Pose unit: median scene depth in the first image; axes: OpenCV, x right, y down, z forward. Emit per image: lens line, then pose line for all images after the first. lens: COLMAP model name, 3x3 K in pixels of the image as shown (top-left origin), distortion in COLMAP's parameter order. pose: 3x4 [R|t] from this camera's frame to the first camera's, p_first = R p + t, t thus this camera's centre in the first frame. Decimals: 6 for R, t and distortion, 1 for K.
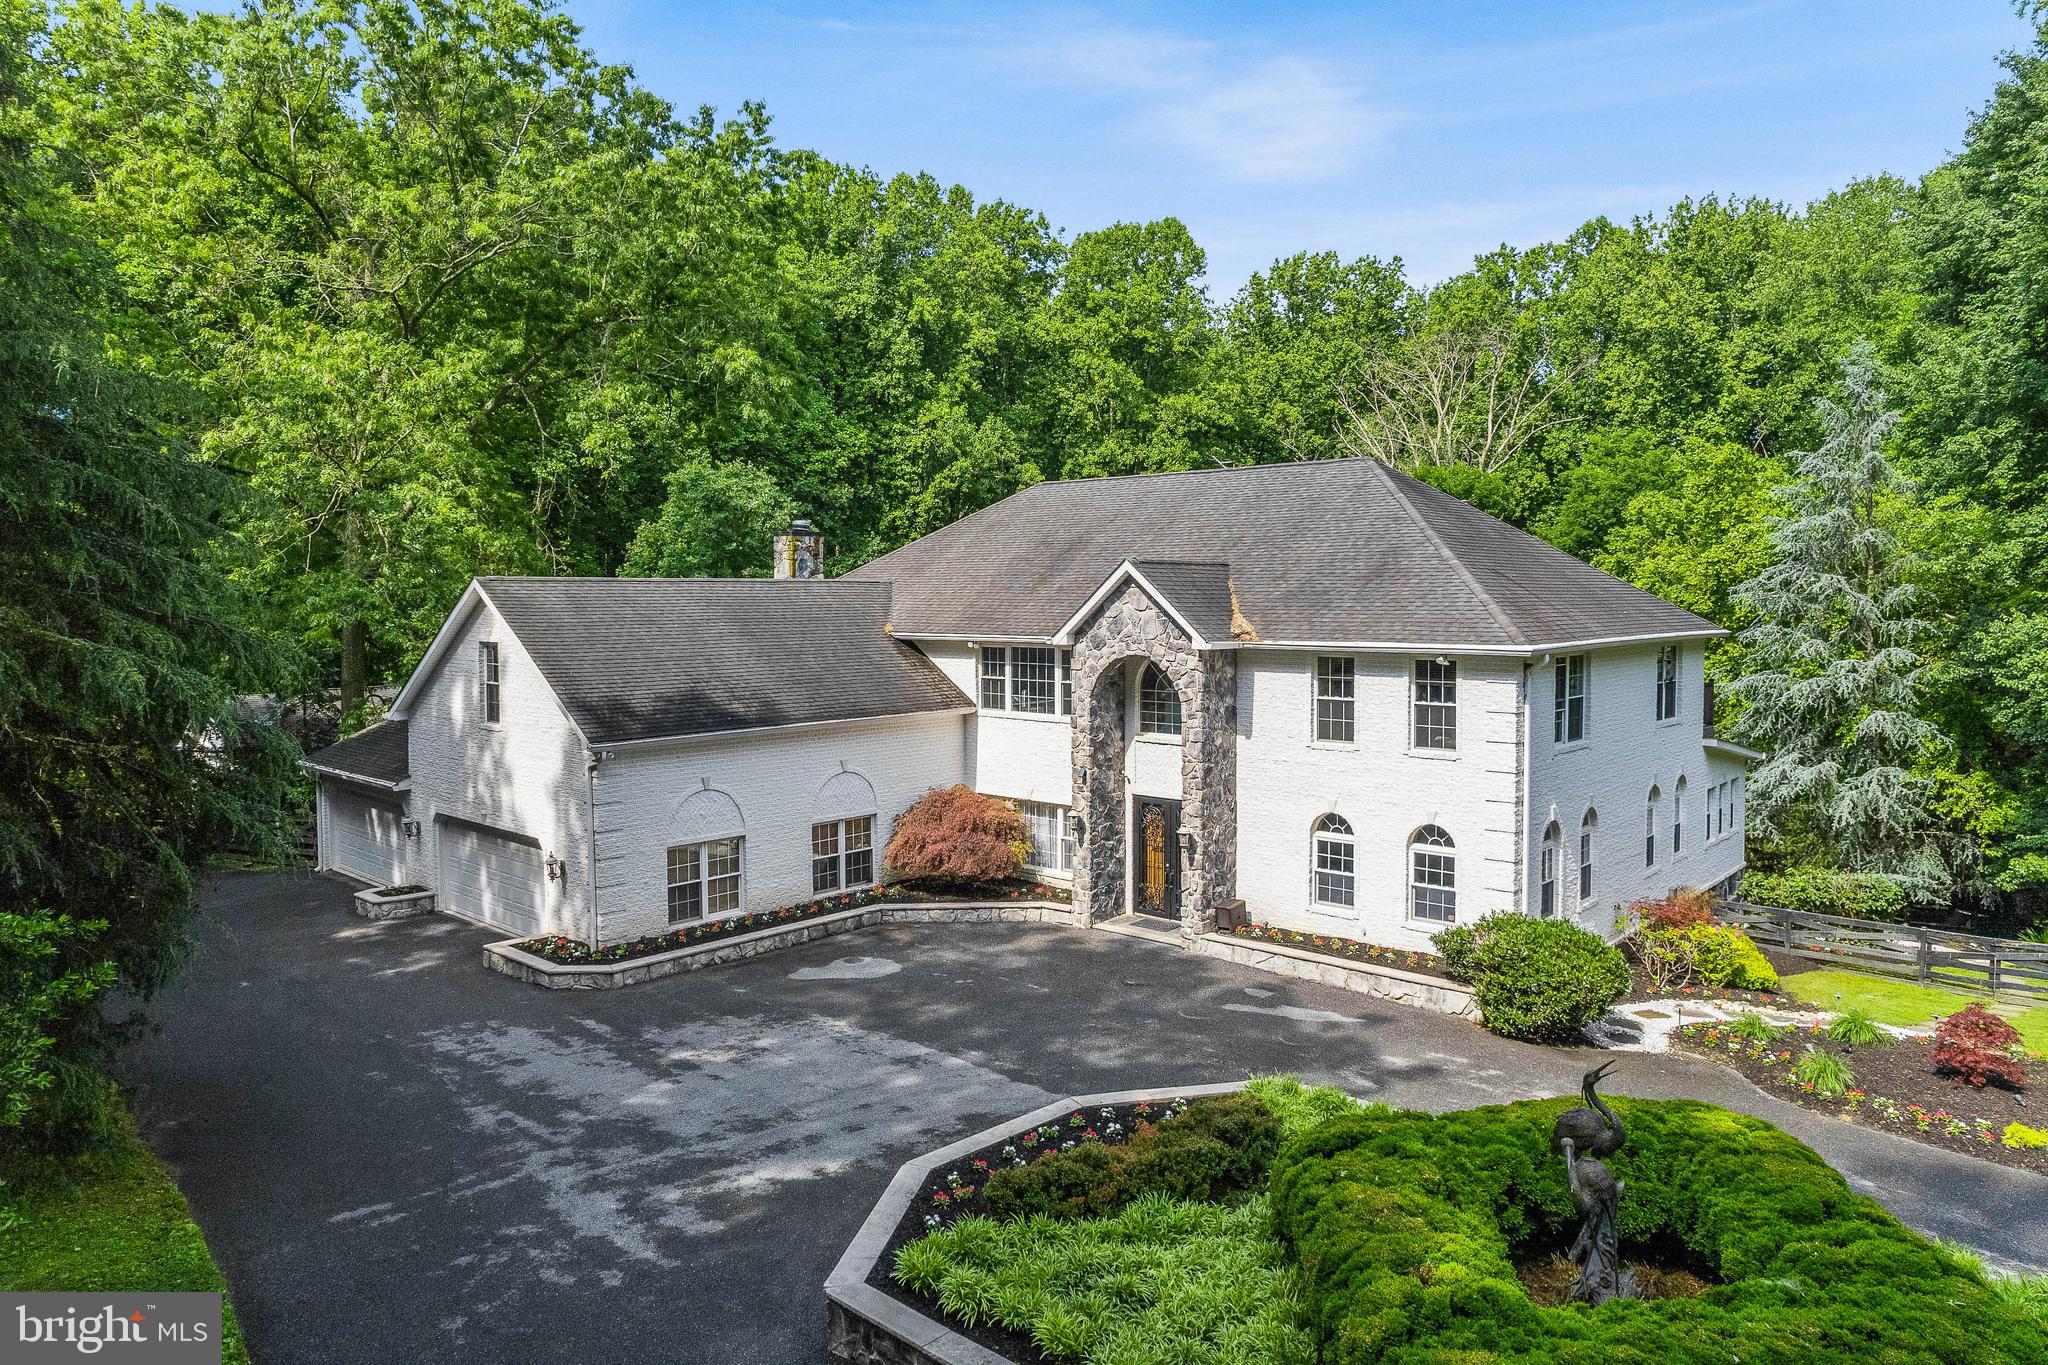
lens RADIAL K [[1326.1, 0, 1023.5], [0, 1326.1, 623.2], [0, 0, 1]] dist [-0.001768, 0.000178]
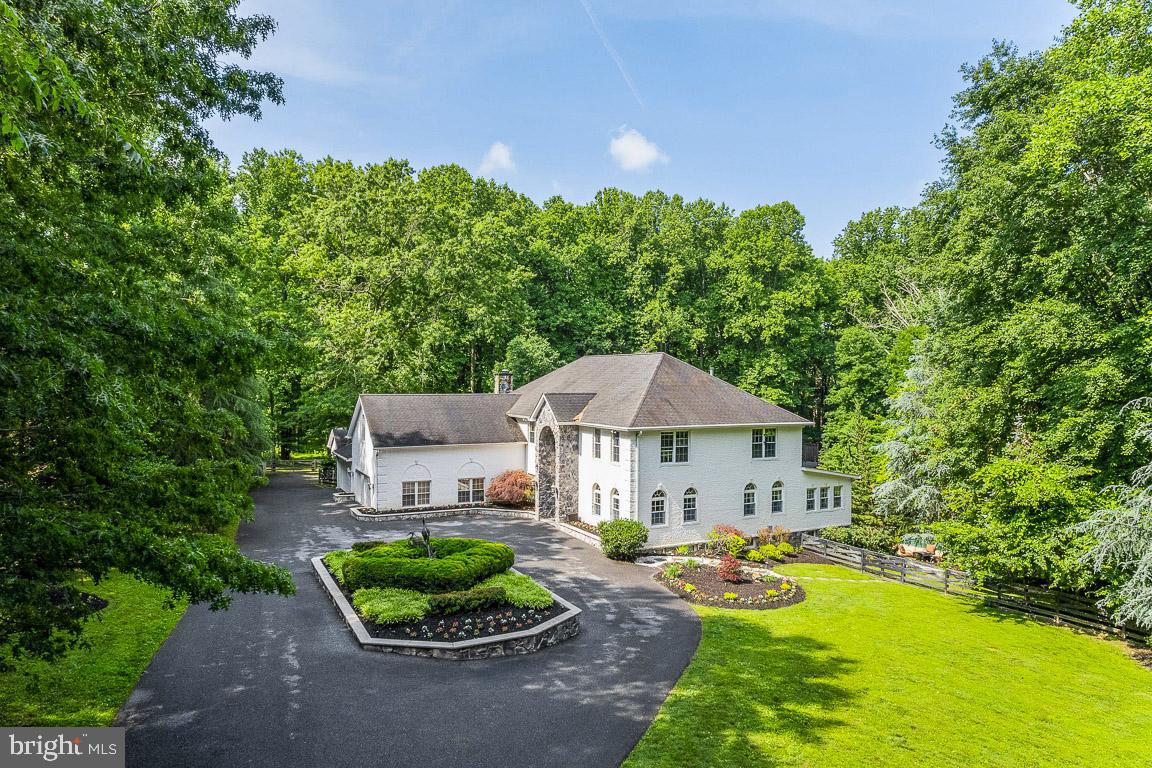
lens RADIAL K [[745.2, 0, 576.0], [0, 745.2, 384.0], [0, 0, 1]] dist [-0.000746, -0.000326]
pose [[0.935603, 0.013349, -0.352801, 0.640406], [-0.018211, 0.999779, -0.010465, -0.045504], [0.352583, 0.016216, 0.935640, -0.446030]]
